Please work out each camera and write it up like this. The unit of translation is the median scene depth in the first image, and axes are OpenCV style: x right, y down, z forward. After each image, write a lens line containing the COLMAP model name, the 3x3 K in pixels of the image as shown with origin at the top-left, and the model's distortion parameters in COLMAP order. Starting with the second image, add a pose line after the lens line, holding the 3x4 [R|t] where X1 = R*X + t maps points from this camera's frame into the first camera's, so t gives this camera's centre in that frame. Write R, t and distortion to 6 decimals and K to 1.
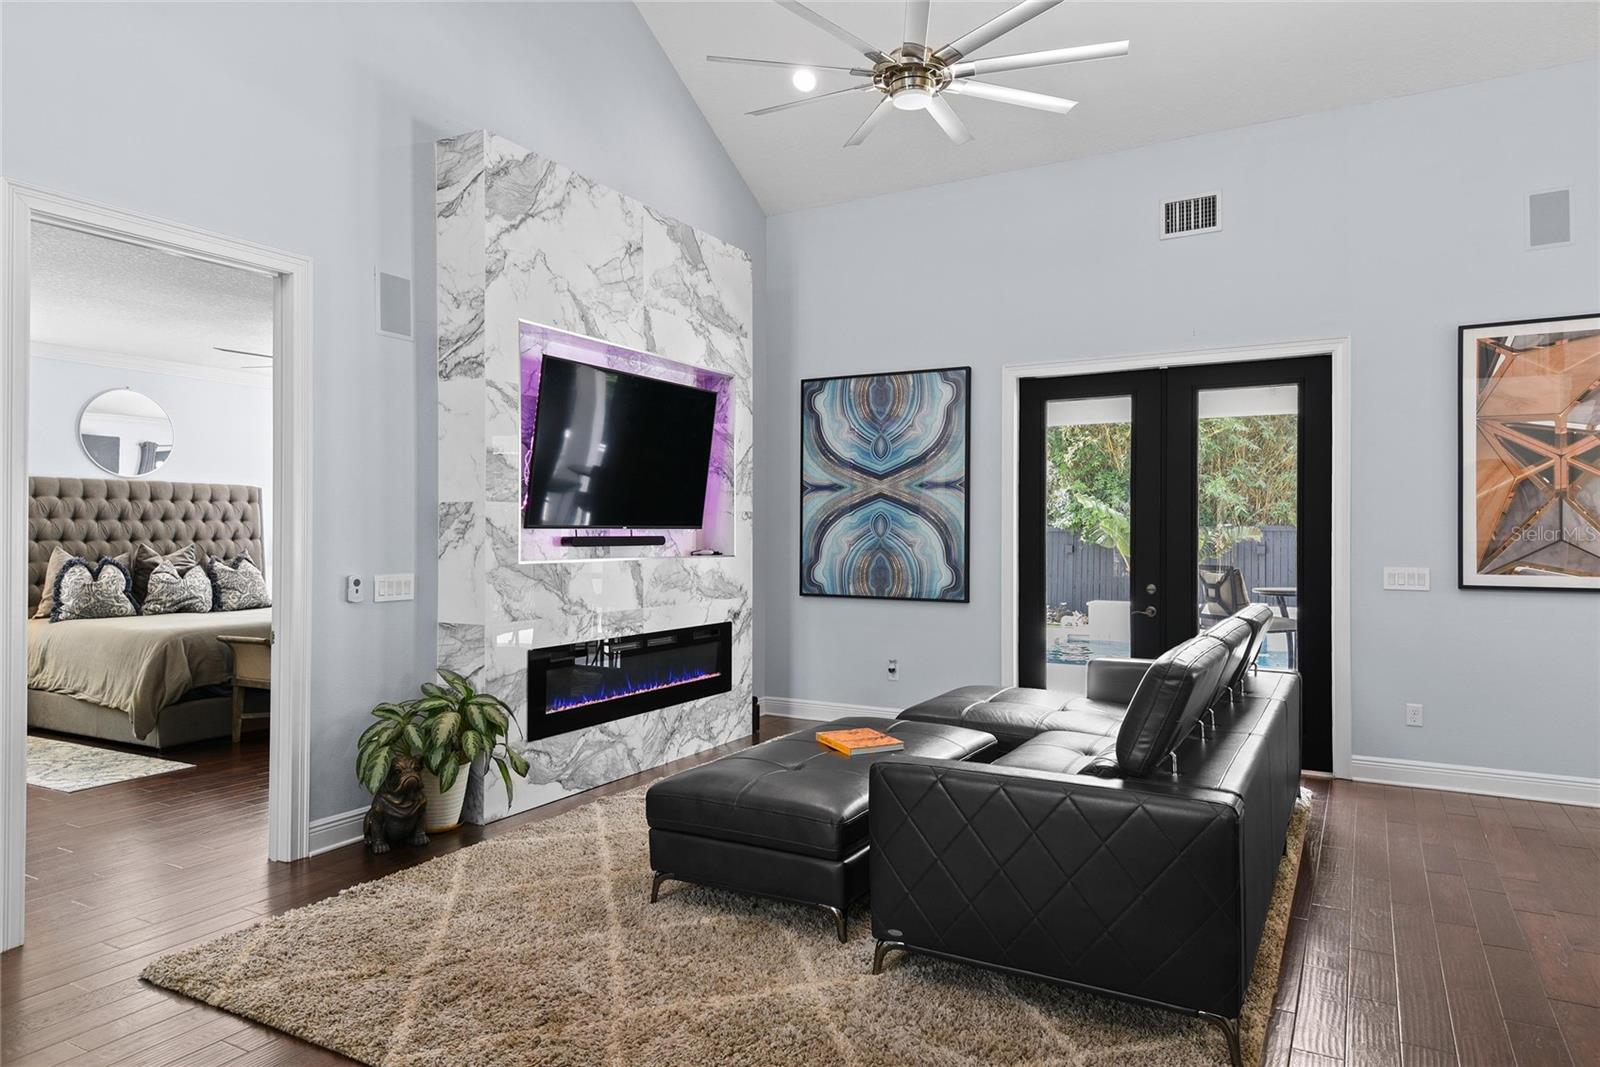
lens RADIAL K [[976.7, 0, 815.1], [0, 976.7, 527.3], [0, 0, 1]] dist [0.039678, -0.012435]
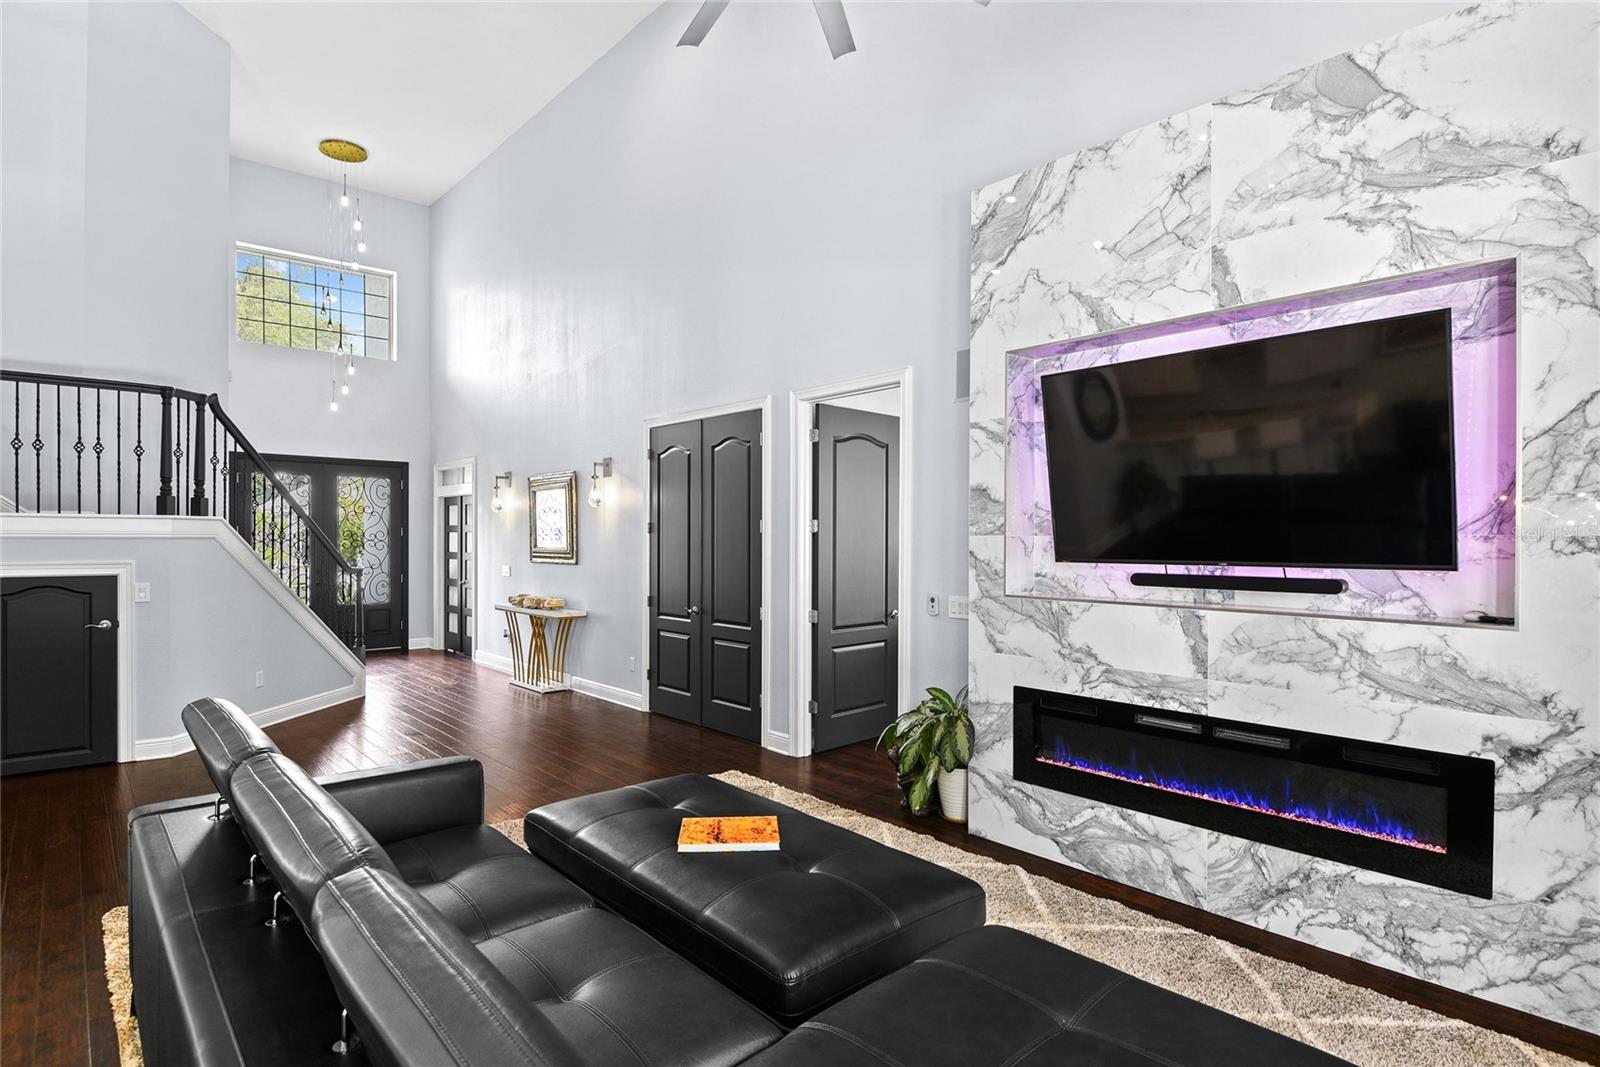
lens RADIAL K [[844.1, 0, 806.6], [0, 844.1, 544.1], [0, 0, 1]] dist [0.016674, -0.017732]
pose [[-0.333867, 0.003178, -0.942615, 0.509510], [0.001264, 0.999995, 0.002924, -0.017141], [0.942619, -0.000216, -0.333869, 0.965559]]
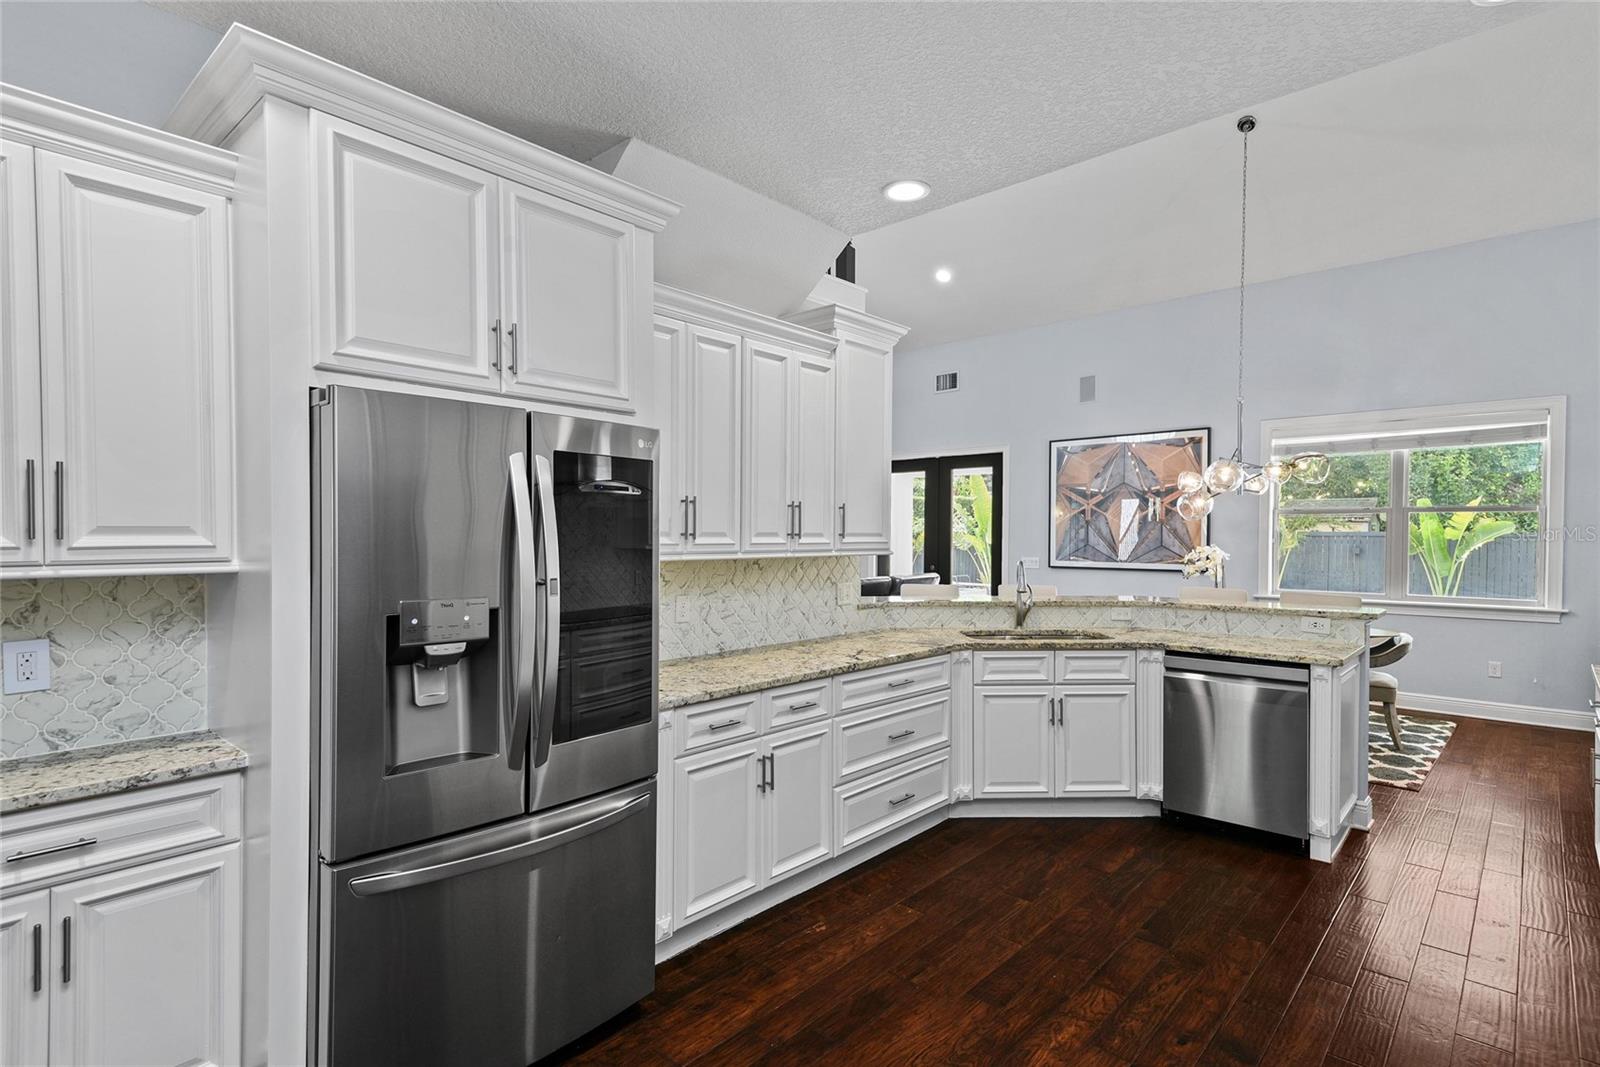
lens RADIAL K [[783.1, 0, 790.3], [0, 783.1, 550.9], [0, 0, 1]] dist [0.000728, -0.000085]
pose [[0.971160, 0.006707, -0.238335, 0.497225], [-0.000185, 0.999625, 0.027377, -0.017165], [0.238430, -0.026543, 0.970797, -0.695379]]
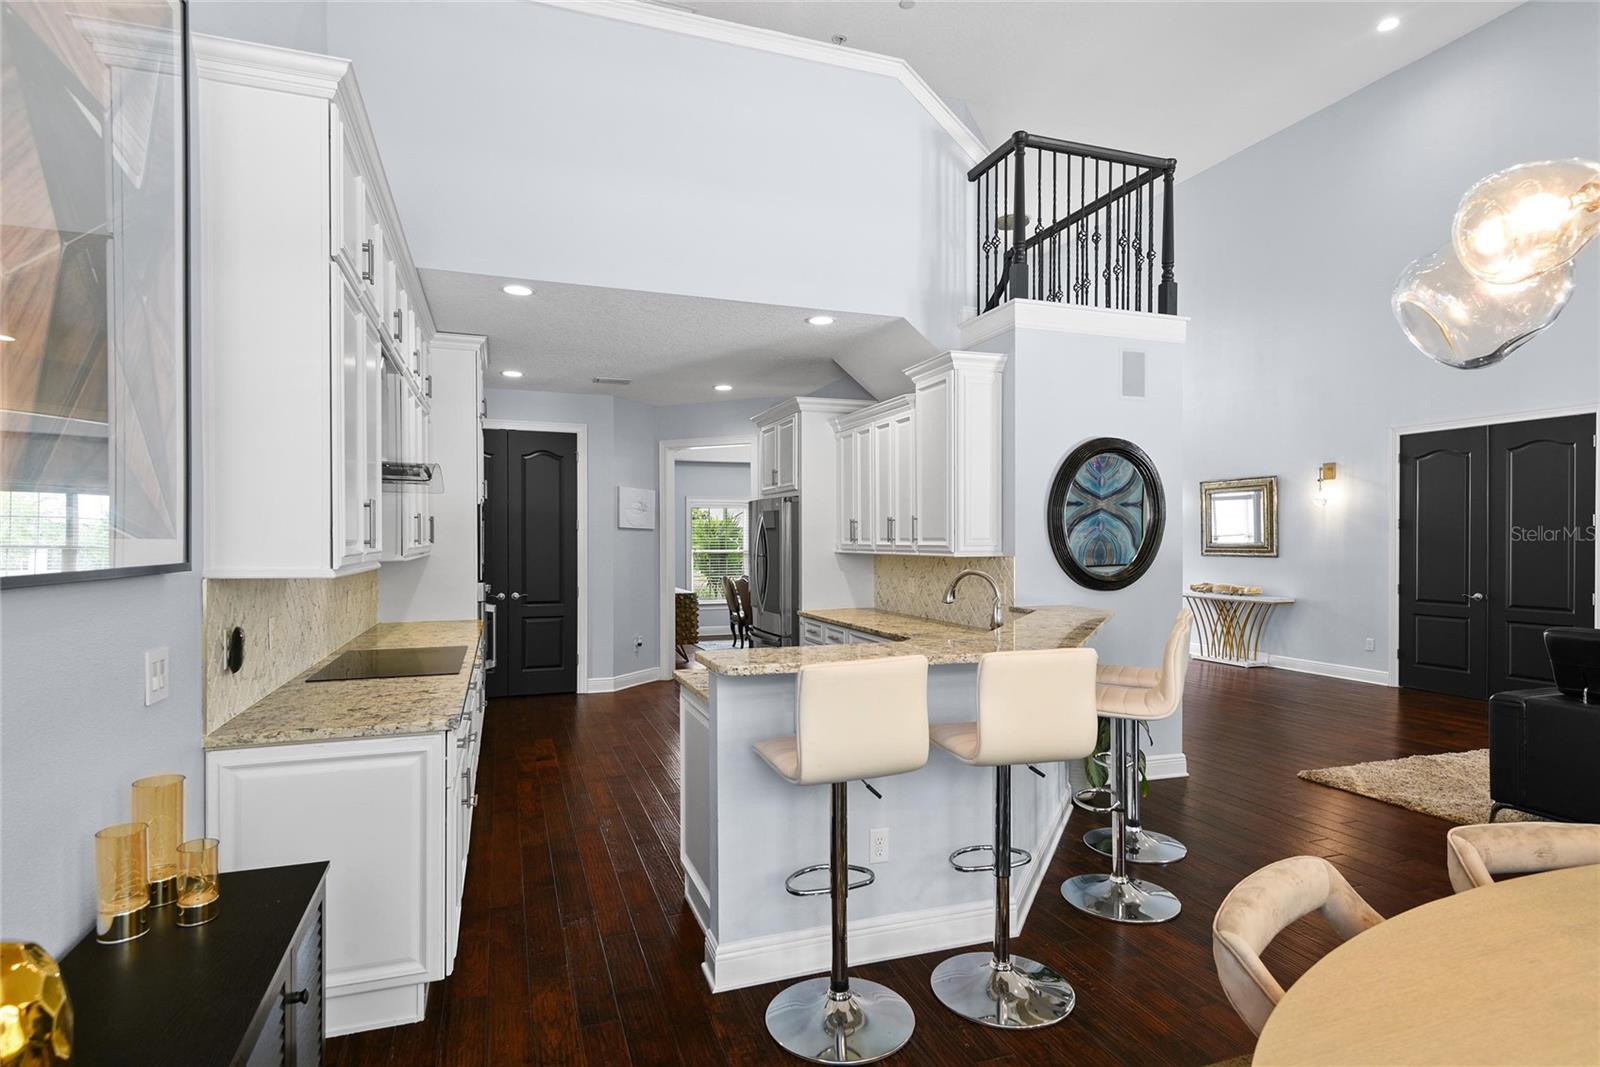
lens RADIAL K [[844.1, 0, 771.3], [0, 844.1, 547.9], [0, 0, 1]] dist [0.016674, -0.017732]
pose [[-0.666571, 0.006290, -0.745415, 1.190647], [0.005285, 0.999979, 0.003712, -0.007766], [0.745423, -0.001466, -0.666590, 0.472086]]
